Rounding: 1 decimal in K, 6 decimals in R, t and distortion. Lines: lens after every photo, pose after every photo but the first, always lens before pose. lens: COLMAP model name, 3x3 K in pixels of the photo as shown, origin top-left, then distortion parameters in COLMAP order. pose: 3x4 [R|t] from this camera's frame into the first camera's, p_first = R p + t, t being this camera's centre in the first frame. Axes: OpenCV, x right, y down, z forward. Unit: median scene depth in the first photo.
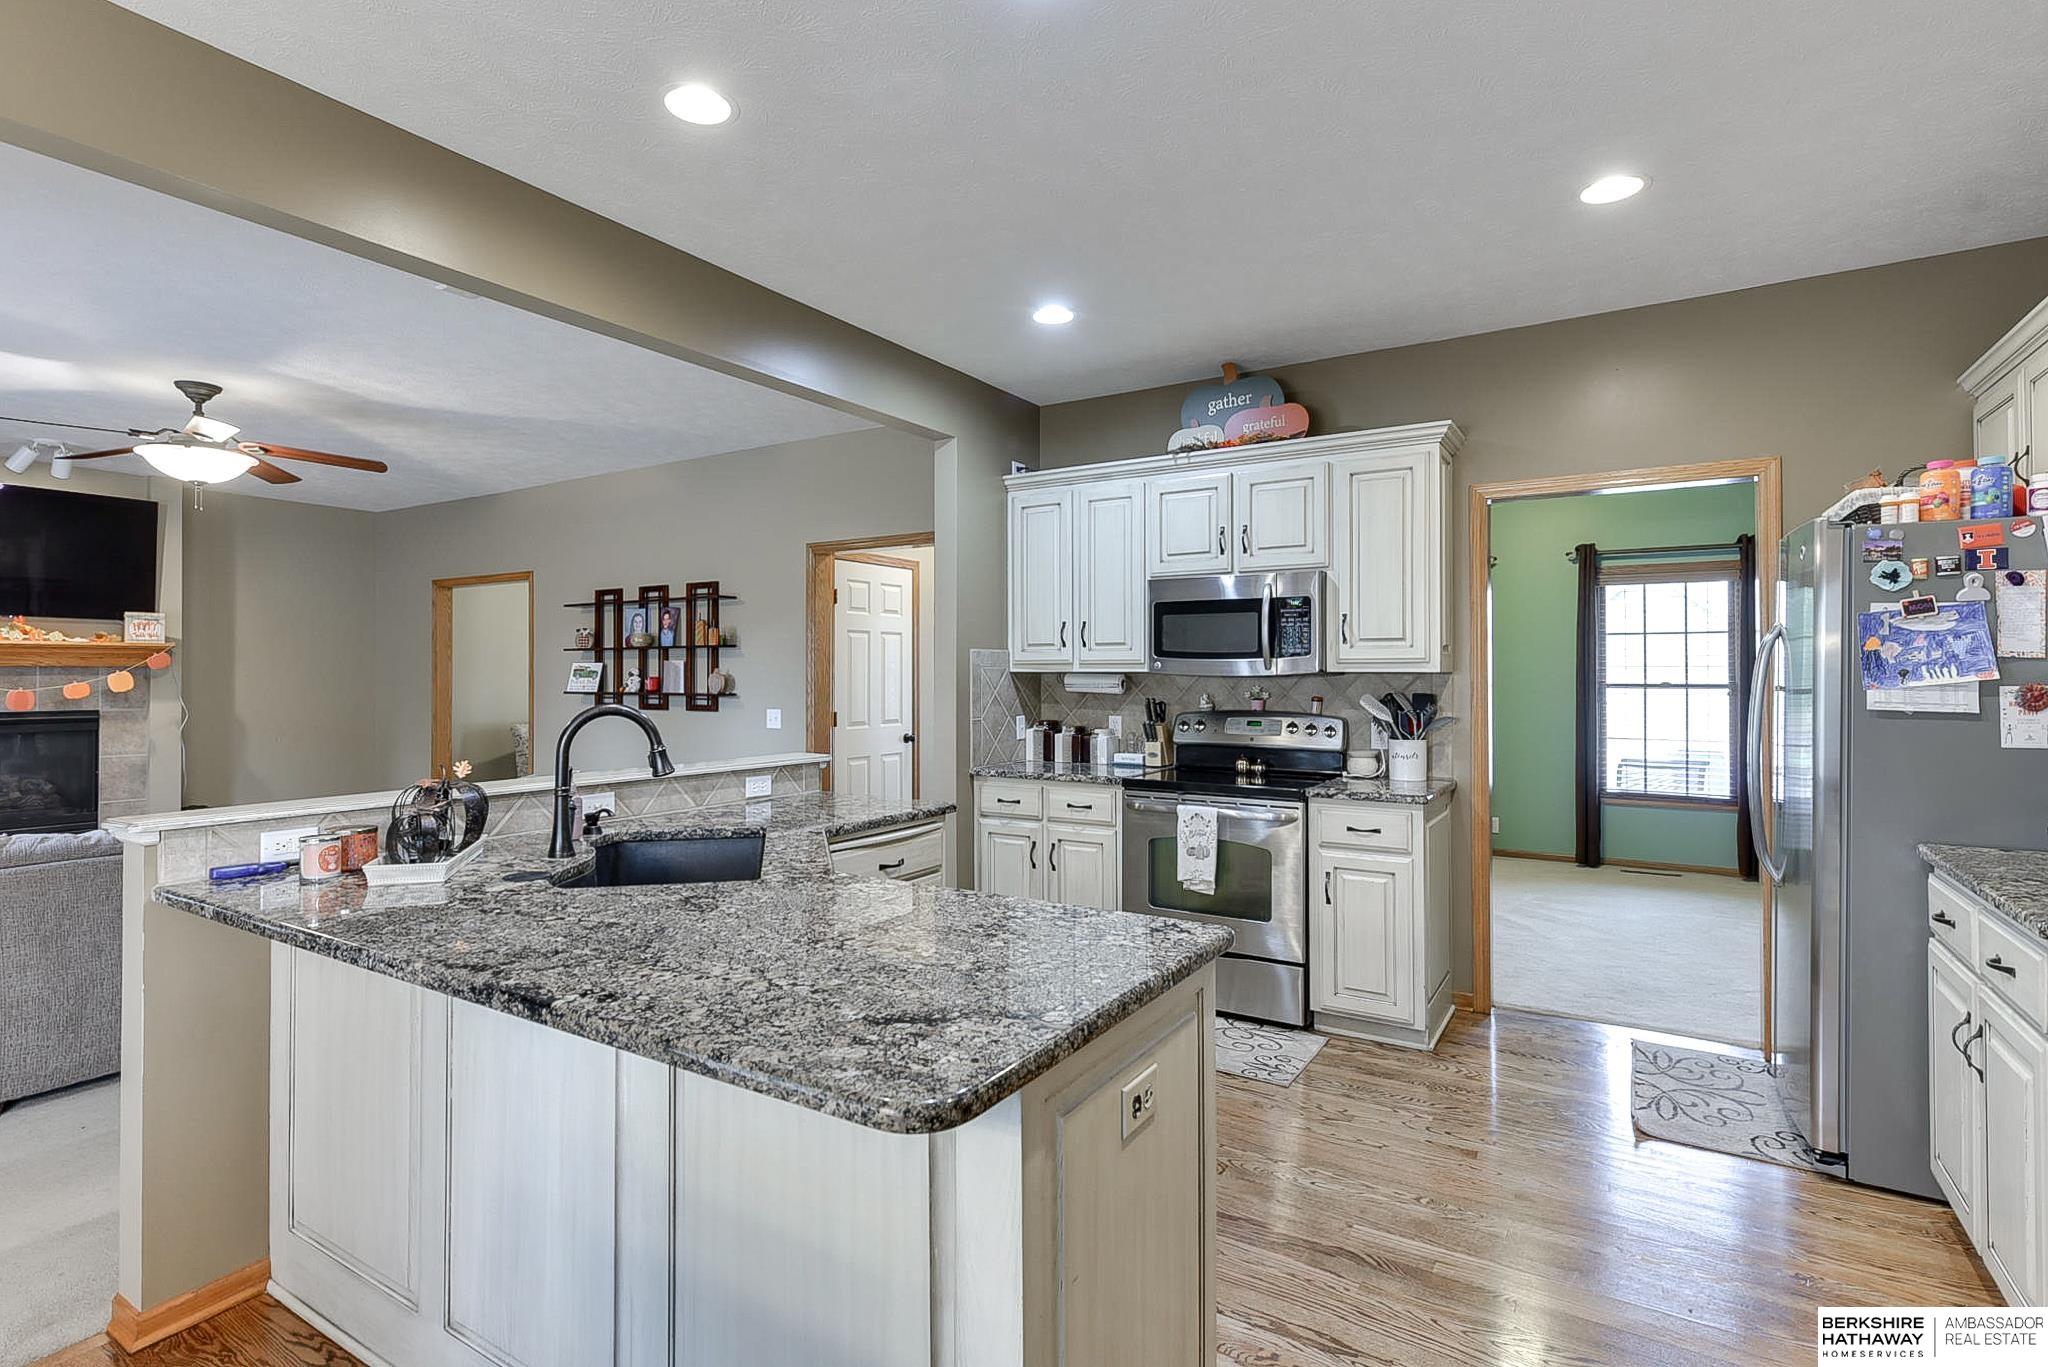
lens RADIAL K [[1015.9, 0, 1016.4], [0, 1015.9, 670.4], [0, 0, 1]] dist [-0.001133, -0.000529]
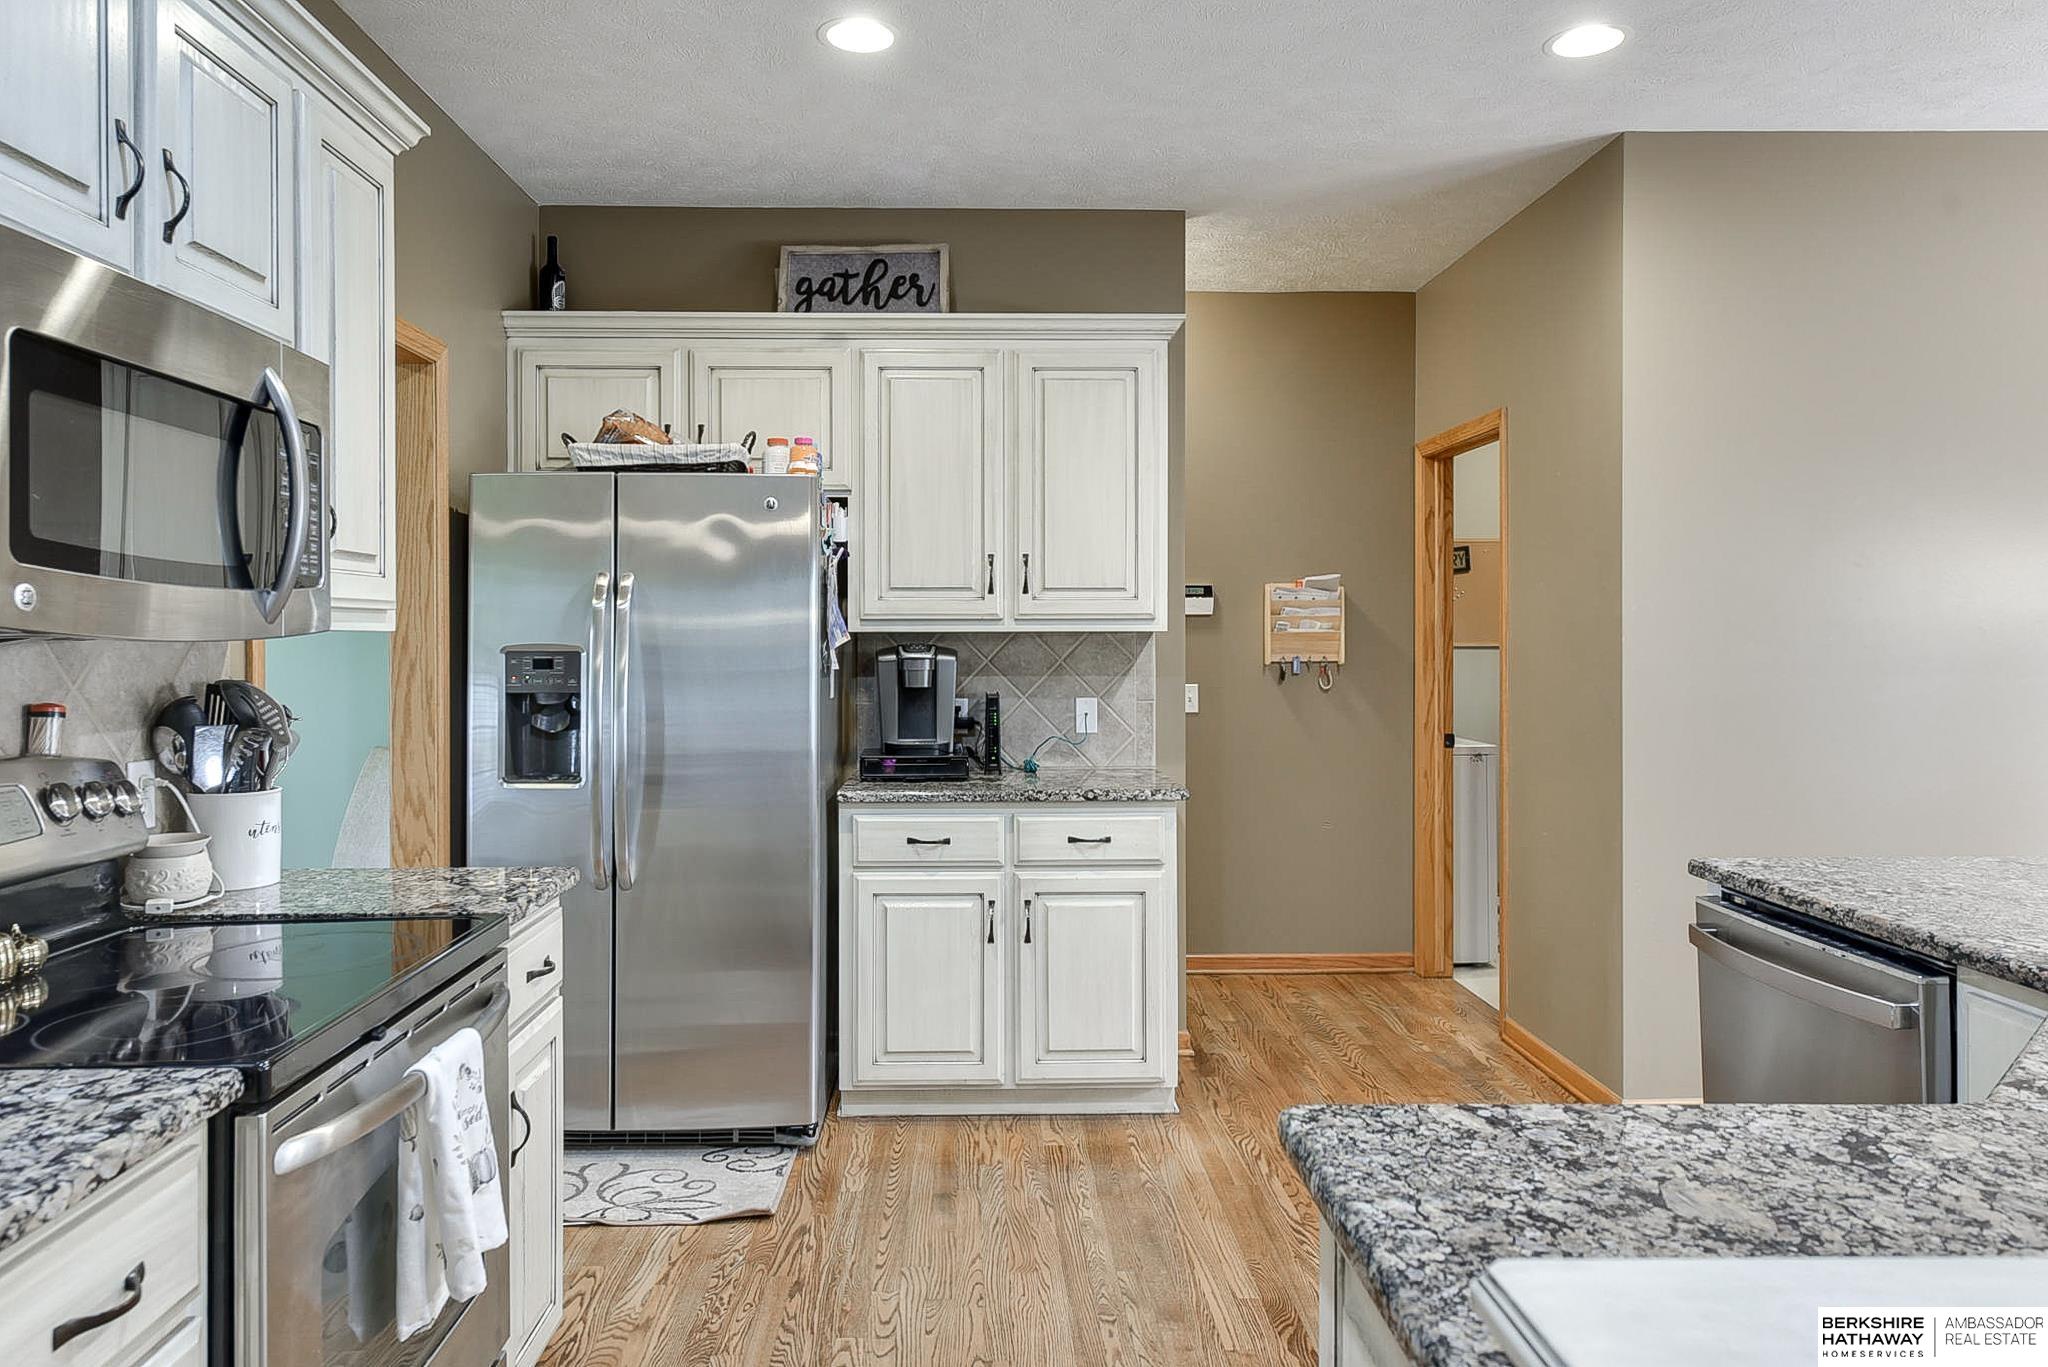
lens RADIAL K [[1375.4, 0, 1017.9], [0, 1375.4, 647.8], [0, 0, 1]] dist [-0.002397, -0.001899]
pose [[0.830363, -0.005564, 0.557195, -0.309486], [-0.001723, 0.999920, 0.012552, 0.000493], [-0.557220, -0.011383, 0.830287, 0.197971]]
